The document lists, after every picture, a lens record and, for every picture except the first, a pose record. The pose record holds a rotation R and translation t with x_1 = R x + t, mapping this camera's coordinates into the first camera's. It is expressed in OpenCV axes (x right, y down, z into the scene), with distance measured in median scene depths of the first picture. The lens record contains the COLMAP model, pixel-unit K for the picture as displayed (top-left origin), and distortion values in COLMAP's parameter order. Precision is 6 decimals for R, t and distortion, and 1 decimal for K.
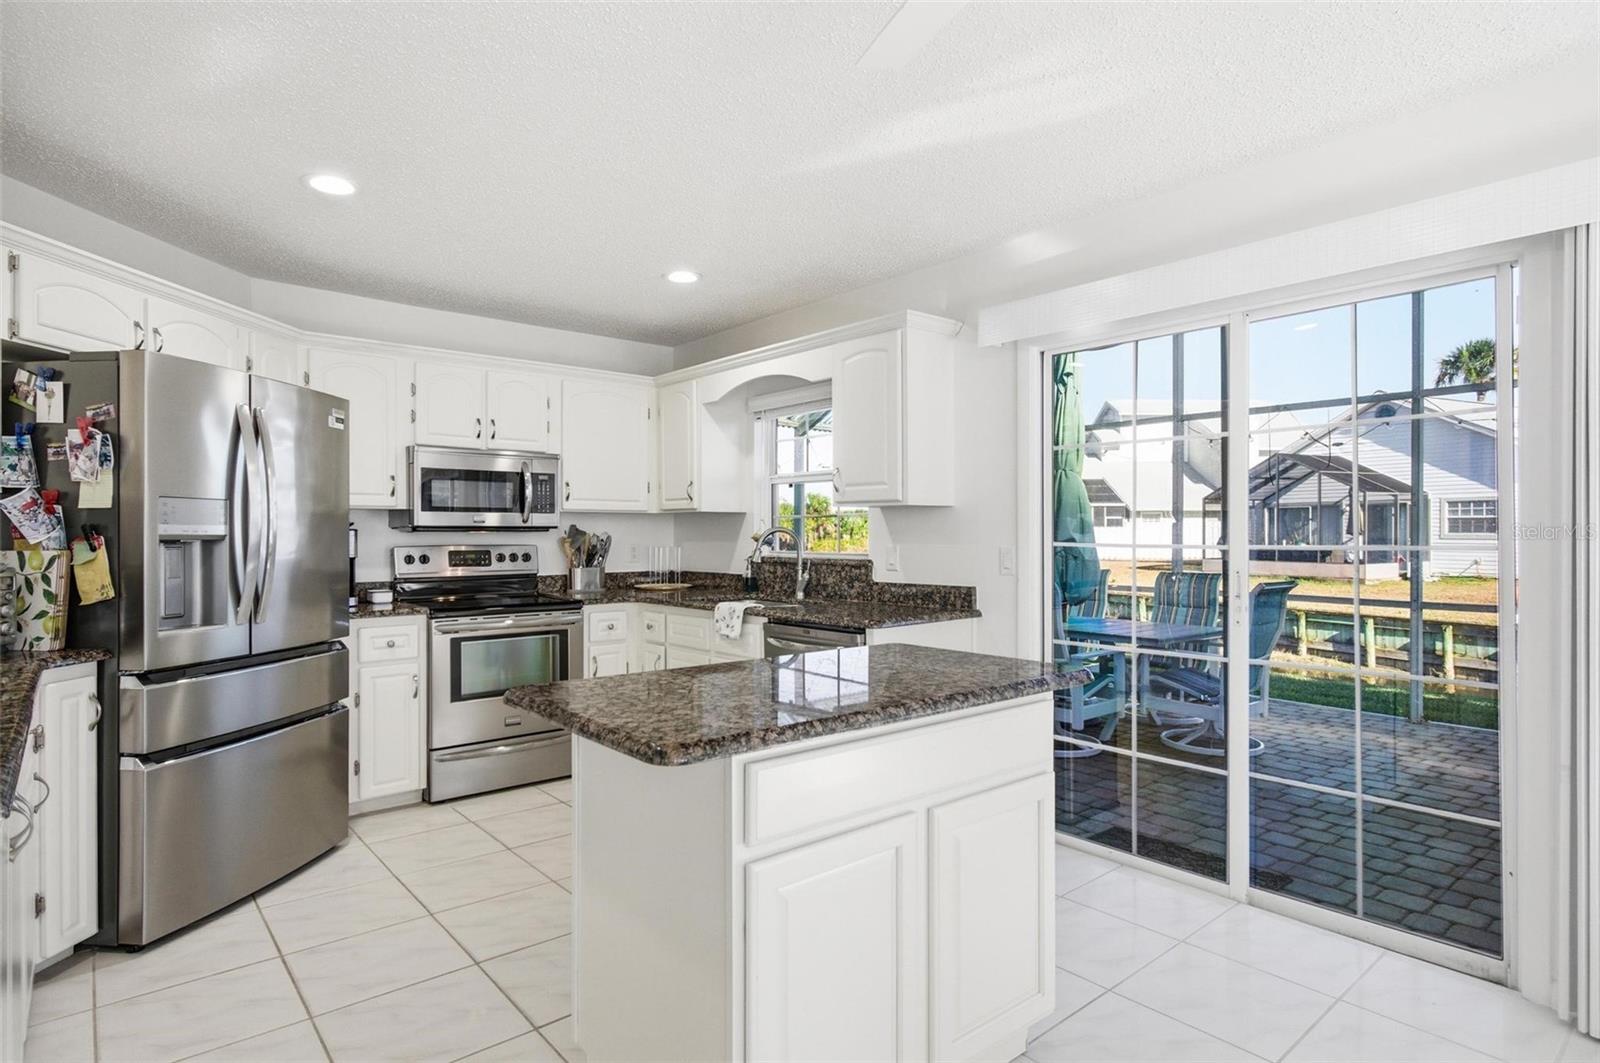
lens RADIAL K [[839.9, 0, 807.8], [0, 839.9, 538.6], [0, 0, 1]] dist [-0.002549, 0.000896]
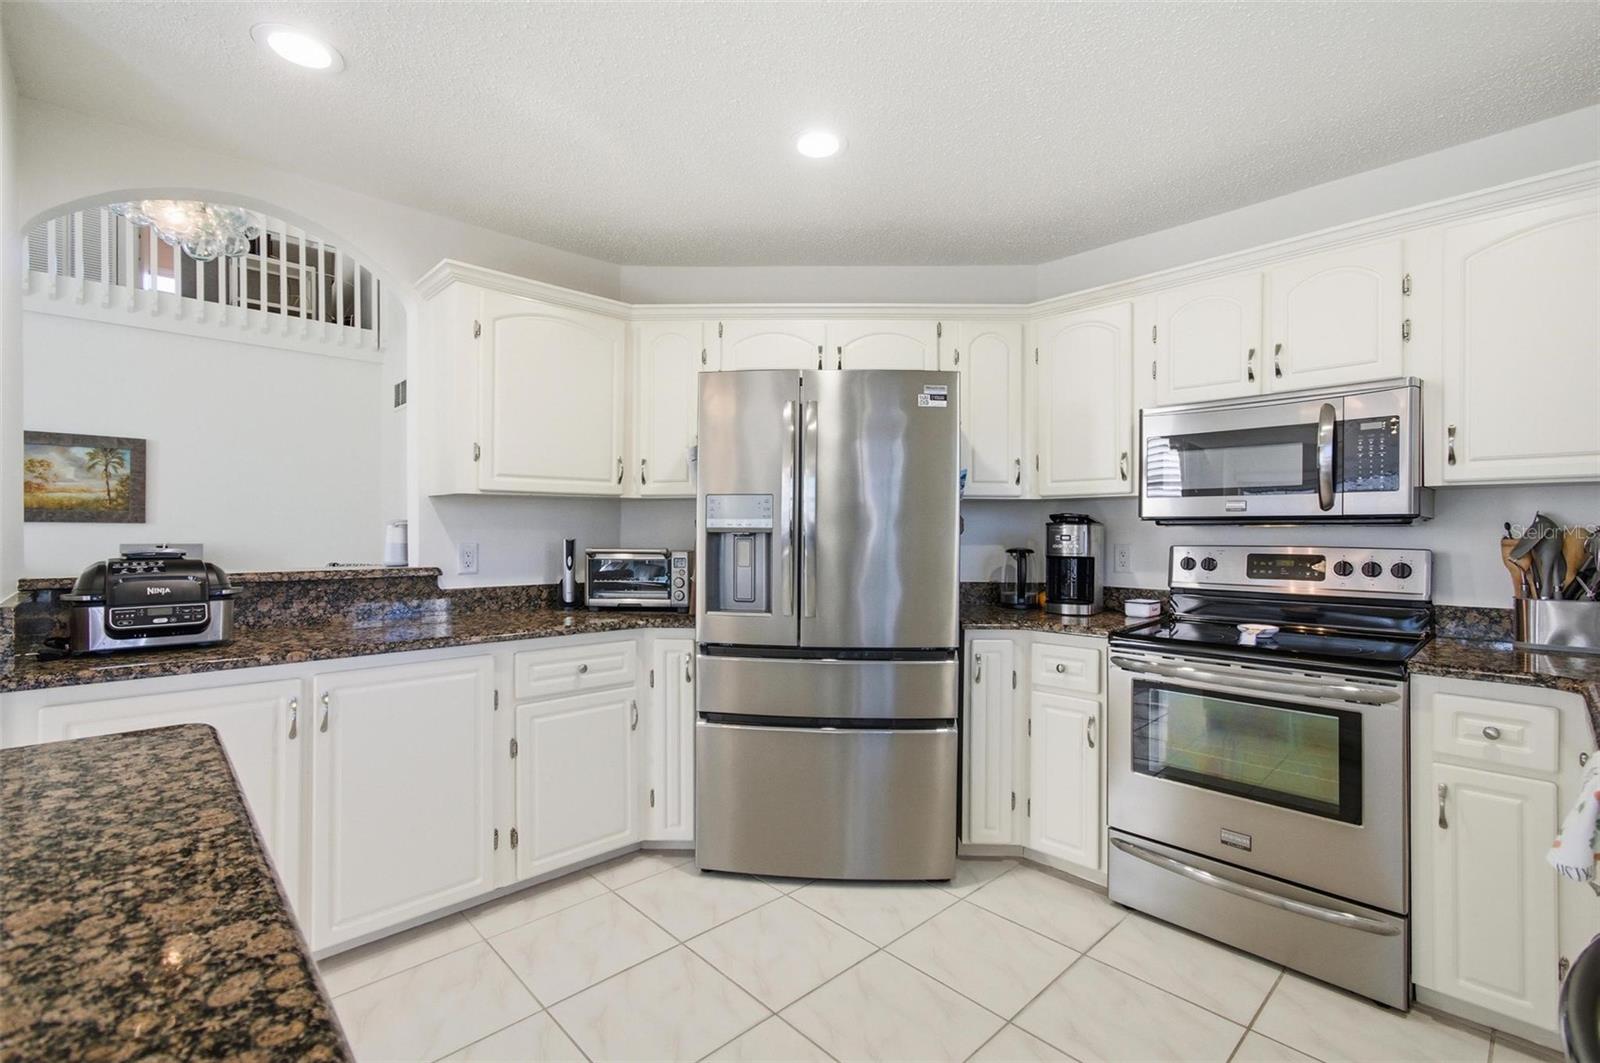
lens RADIAL K [[709.3, 0, 789.8], [0, 709.3, 529.9], [0, 0, 1]] dist [0.002891, 0.001187]
pose [[0.060099, 0.001596, -0.998191, 0.129969], [-0.008527, 0.999963, 0.001085, -0.002201], [0.998156, 0.008446, 0.060110, 0.610952]]
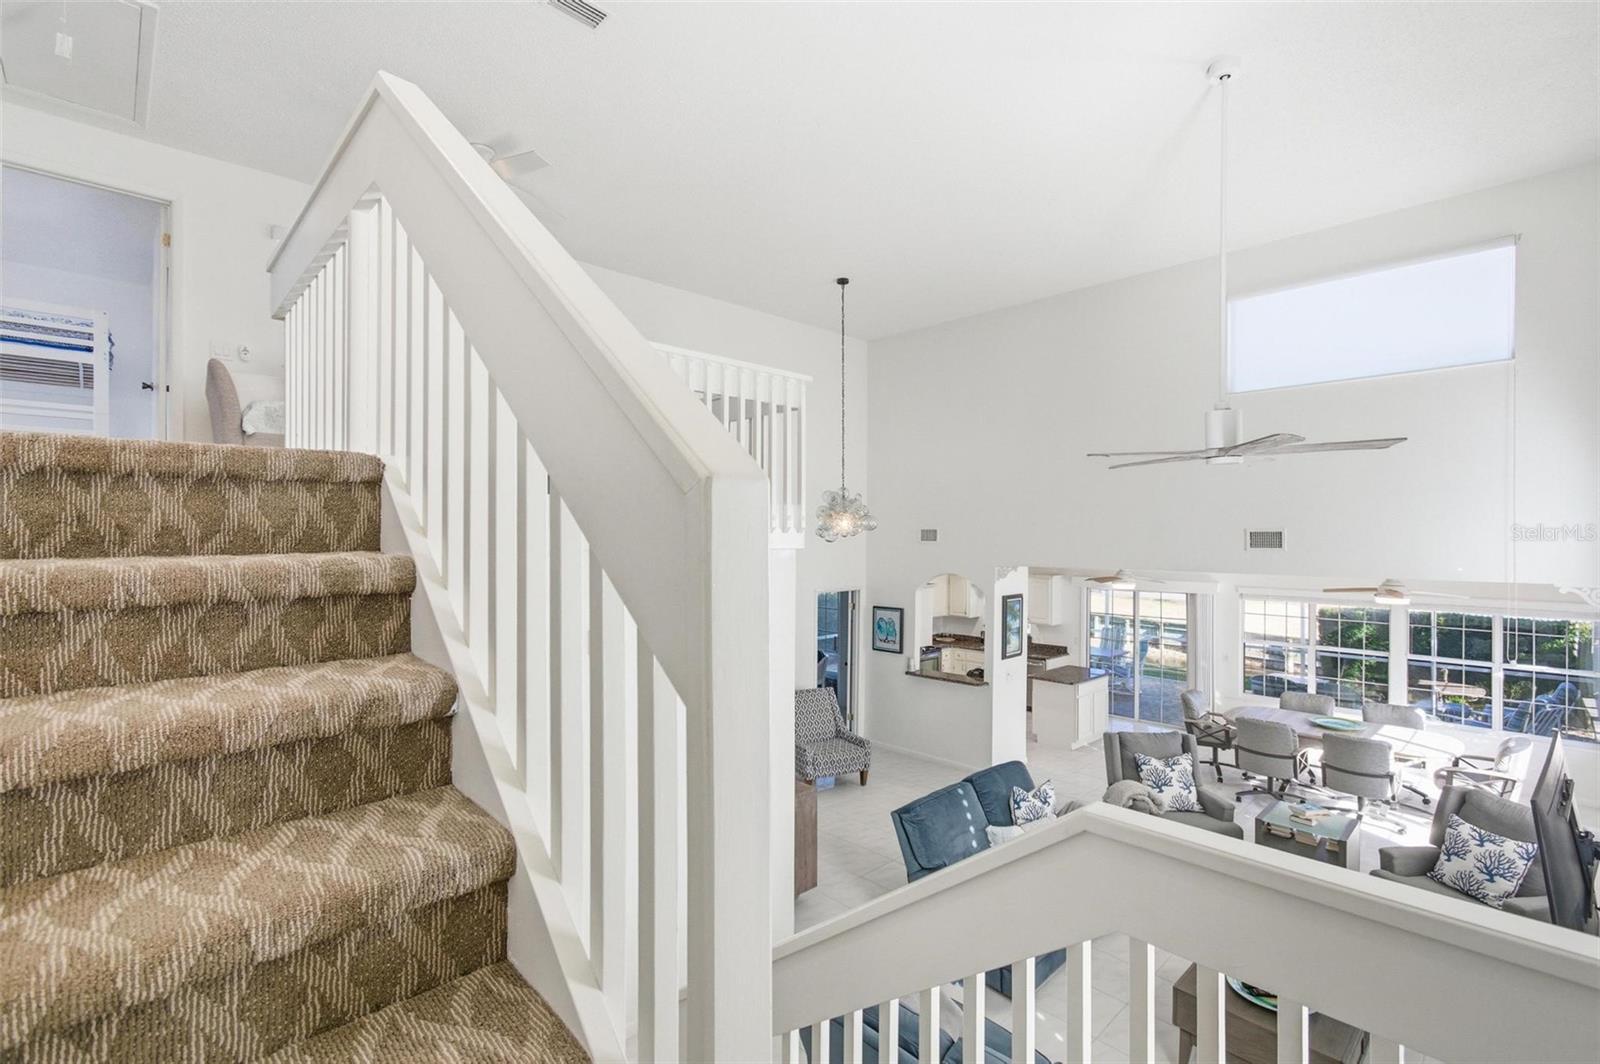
lens RADIAL K [[709.3, 0, 812.0], [0, 709.3, 526.9], [0, 0, 1]] dist [0.002891, 0.001187]
pose [[0.997342, 0.012979, 0.071696, -0.981053], [-0.011406, 0.999686, -0.022307, -0.330200], [-0.071963, 0.021430, 0.997177, -1.744194]]
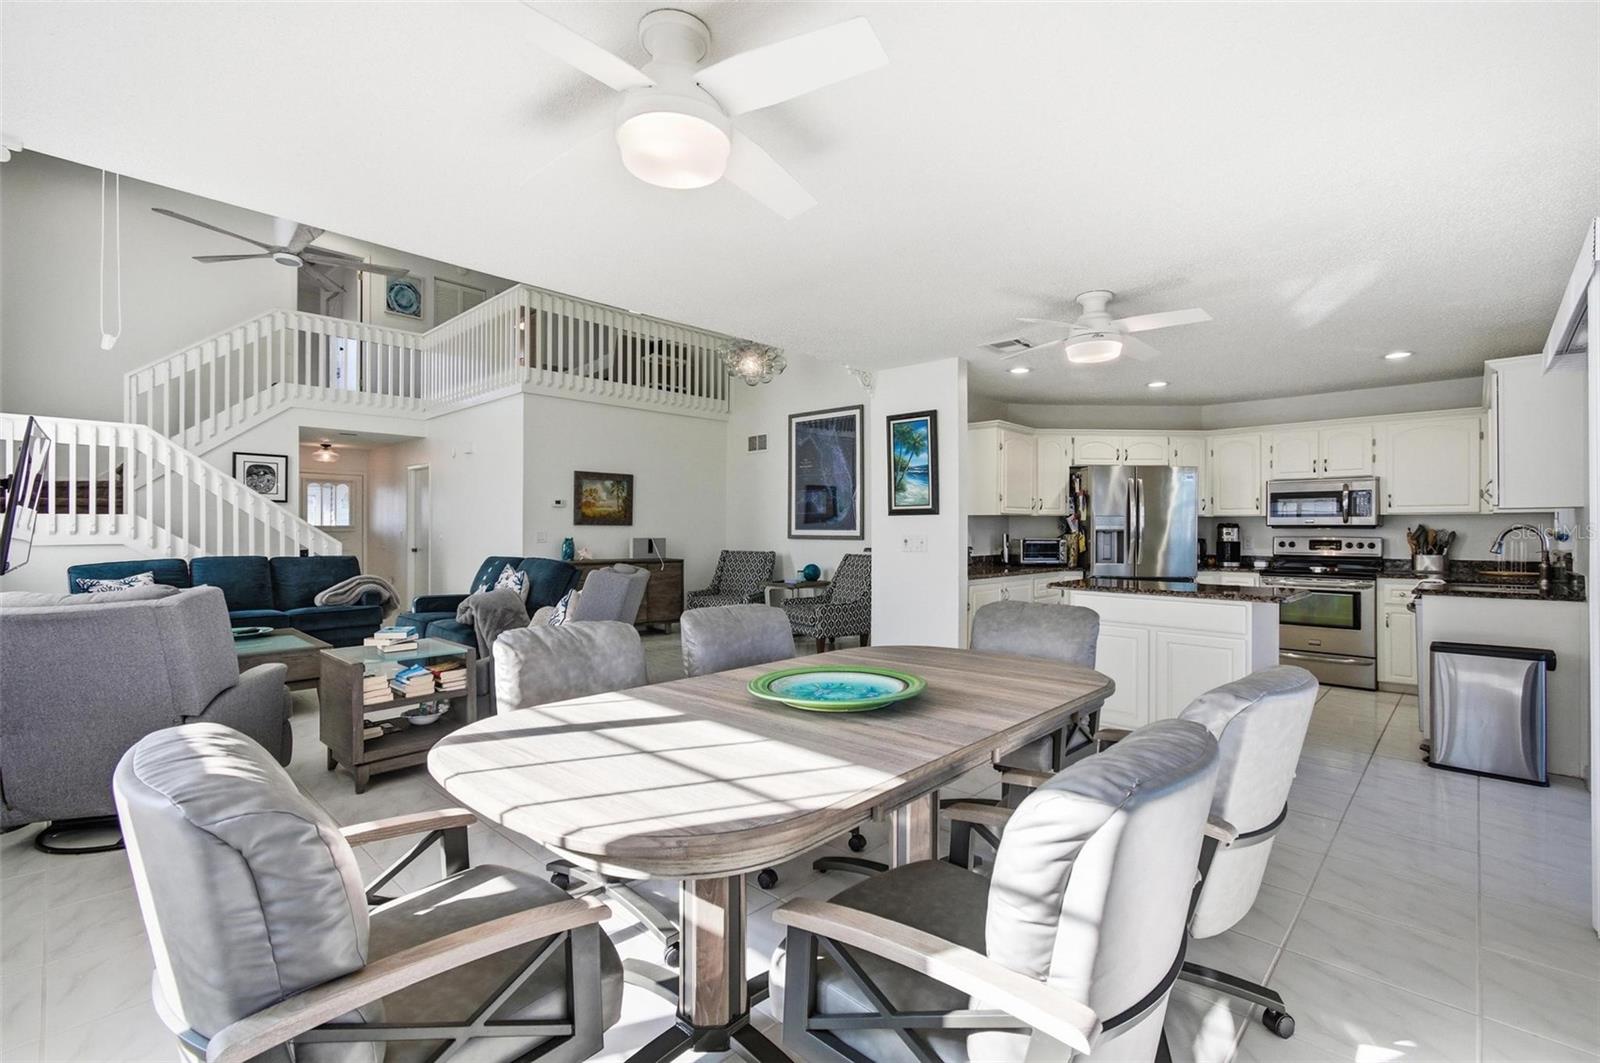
lens RADIAL K [[709.3, 0, 791.1], [0, 709.3, 524.5], [0, 0, 1]] dist [0.002891, 0.001187]
pose [[0.107081, -0.003536, -0.994244, 0.879152], [-0.008104, 0.999957, -0.004429, -0.001412], [0.994217, 0.008532, 0.107048, -0.169049]]
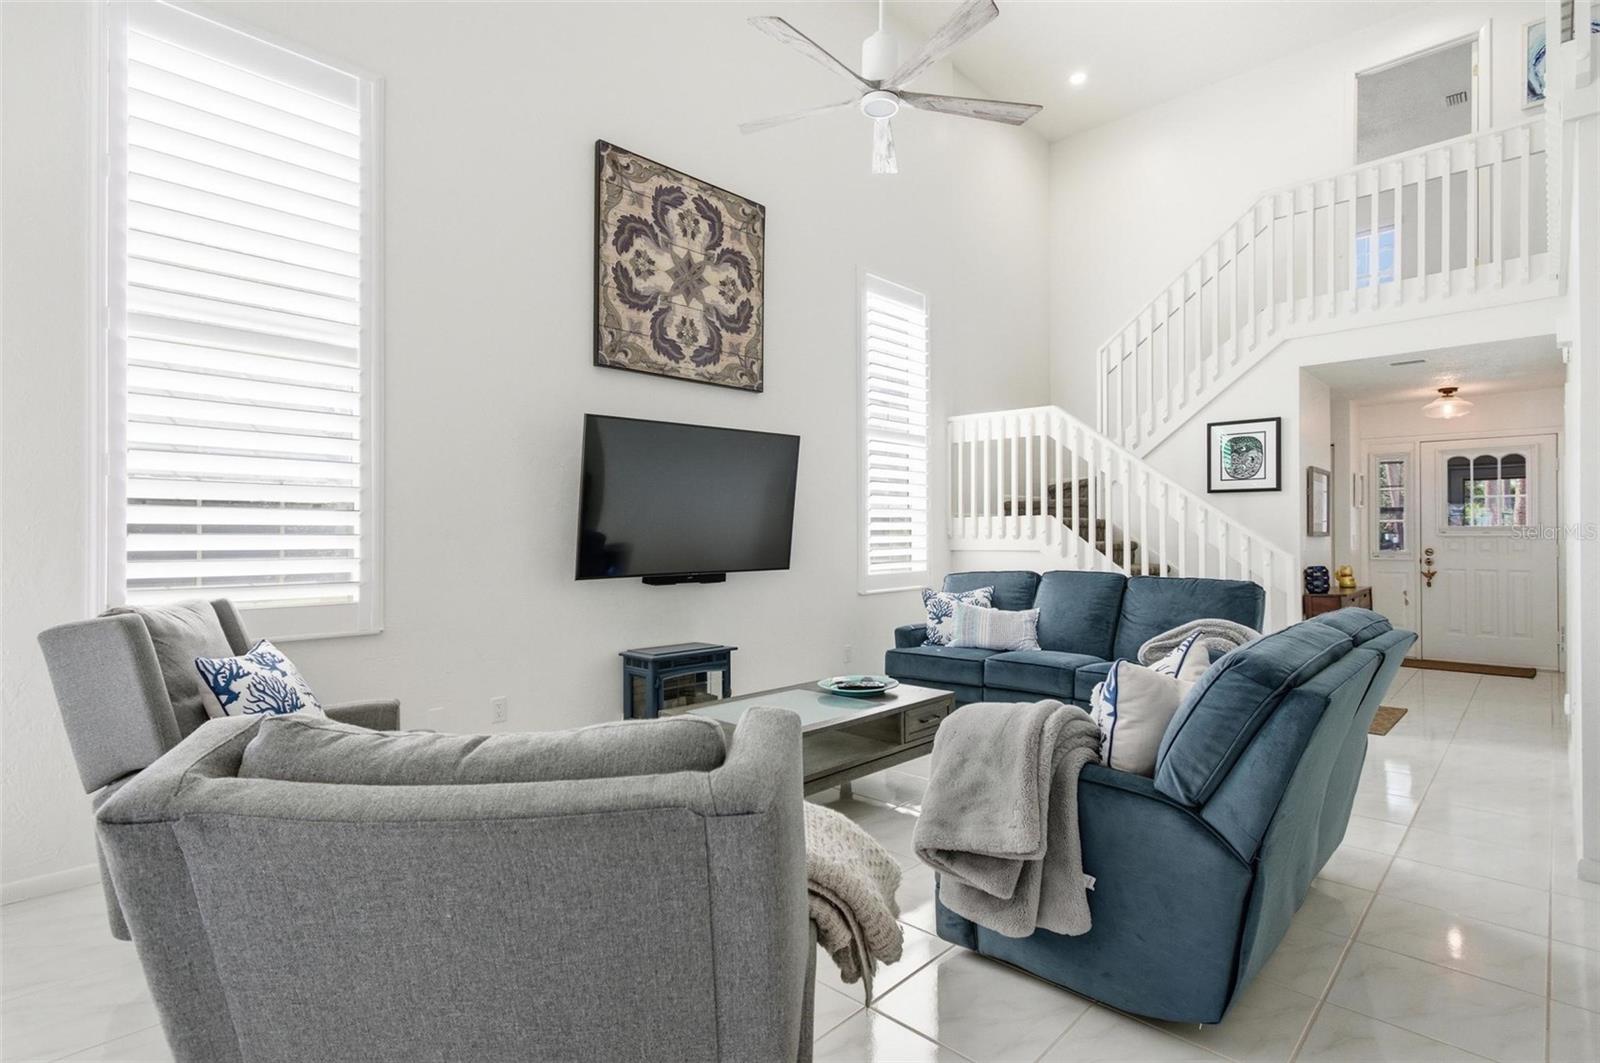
lens RADIAL K [[778.0, 0, 806.7], [0, 778.0, 524.7], [0, 0, 1]] dist [-0.003121, 0.002703]
pose [[-0.994413, 0.001439, -0.105553, -0.227810], [0.001636, 0.999997, -0.001778, 0.000906], [0.105551, -0.001940, -0.994412, -0.072068]]
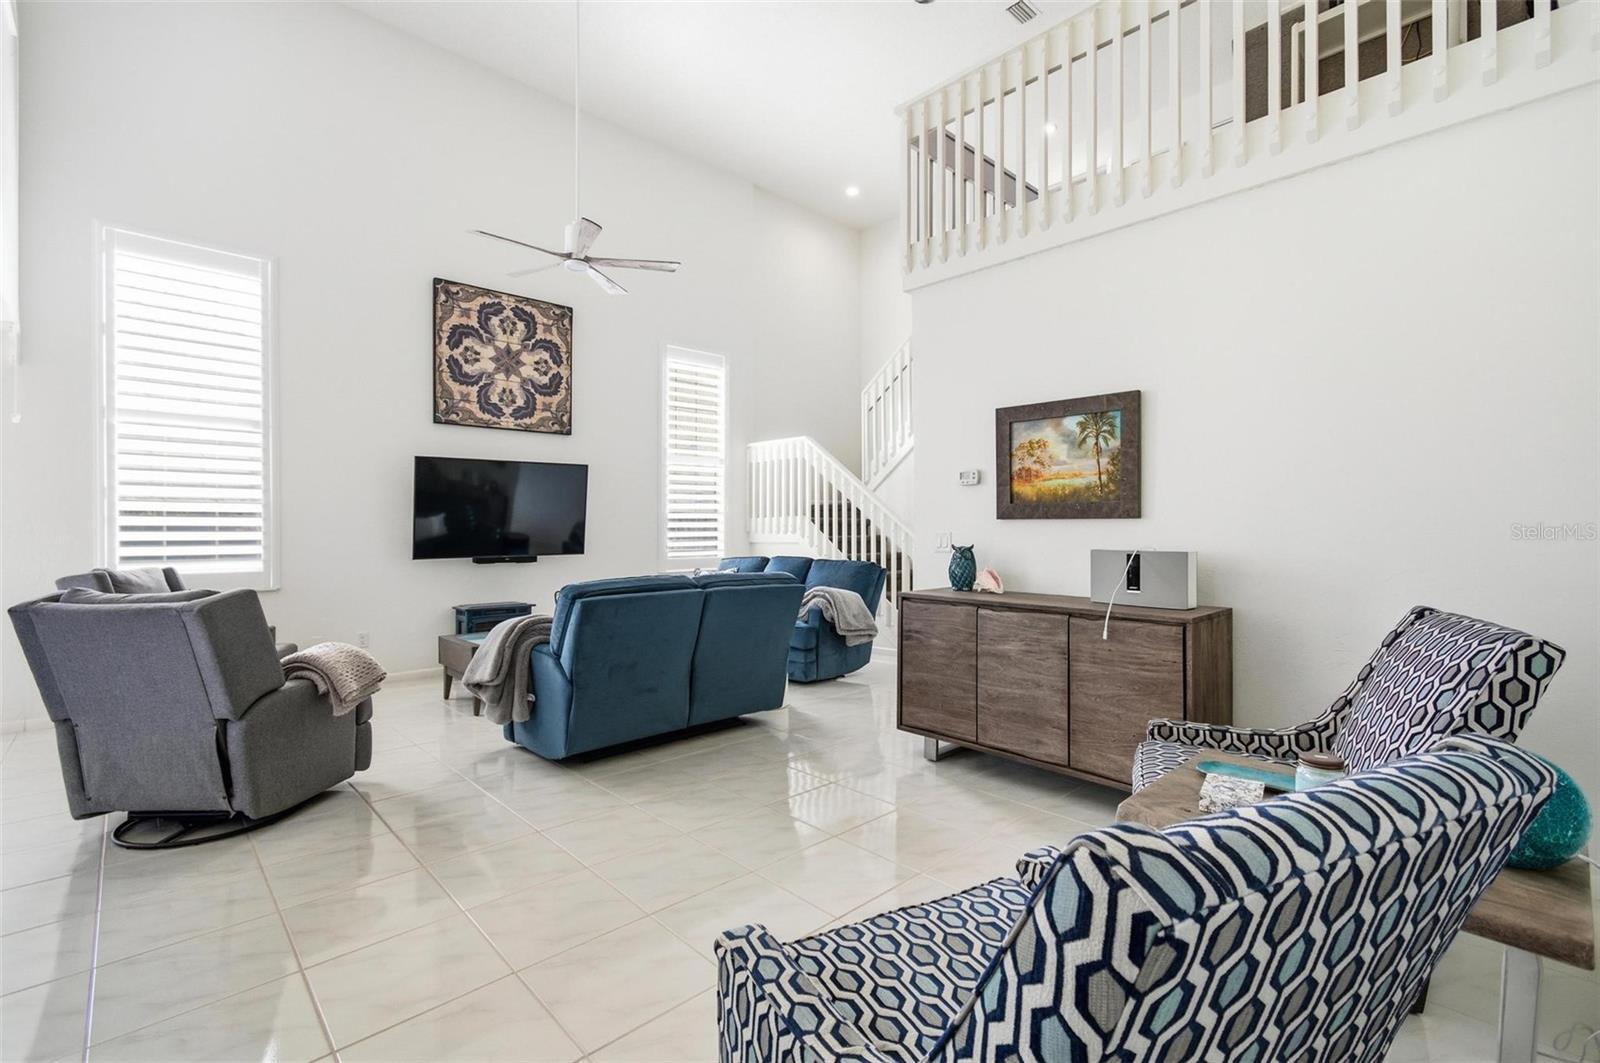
lens RADIAL K [[709.3, 0, 806.5], [0, 709.3, 527.4], [0, 0, 1]] dist [0.002891, 0.001187]
pose [[-0.998312, 0.005616, -0.057798, -0.715552], [0.005371, 0.999976, 0.004397, 0.001616], [0.057821, 0.004079, -0.998319, 0.362321]]
